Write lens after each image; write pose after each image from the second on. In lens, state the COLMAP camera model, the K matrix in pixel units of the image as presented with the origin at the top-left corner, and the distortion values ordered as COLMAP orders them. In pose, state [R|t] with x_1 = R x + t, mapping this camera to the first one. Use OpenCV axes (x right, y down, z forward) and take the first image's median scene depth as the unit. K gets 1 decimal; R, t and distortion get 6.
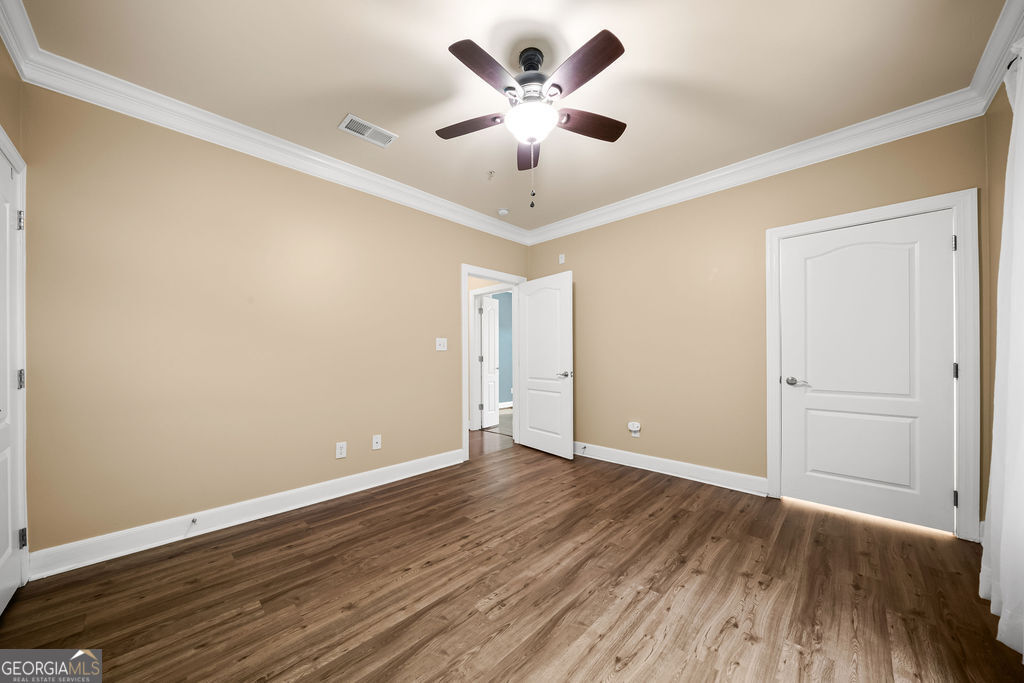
lens RADIAL K [[346.2, 0, 512.6], [0, 346.2, 351.3], [0, 0, 1]] dist [-0.000711, -0.000042]
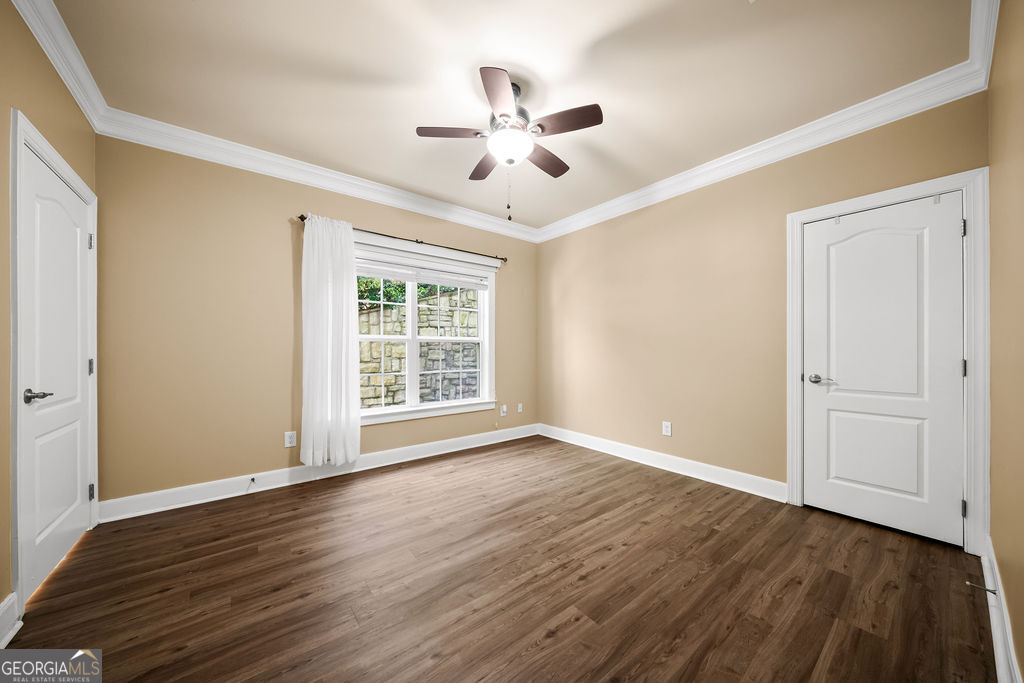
lens RADIAL K [[346.2, 0, 512.6], [0, 346.2, 351.3], [0, 0, 1]] dist [-0.000711, -0.000042]
pose [[-0.991002, 0.005780, 0.133723, -0.102613], [0.005293, 0.999978, -0.004001, 0.023361], [-0.133743, -0.003257, -0.991011, 2.127892]]
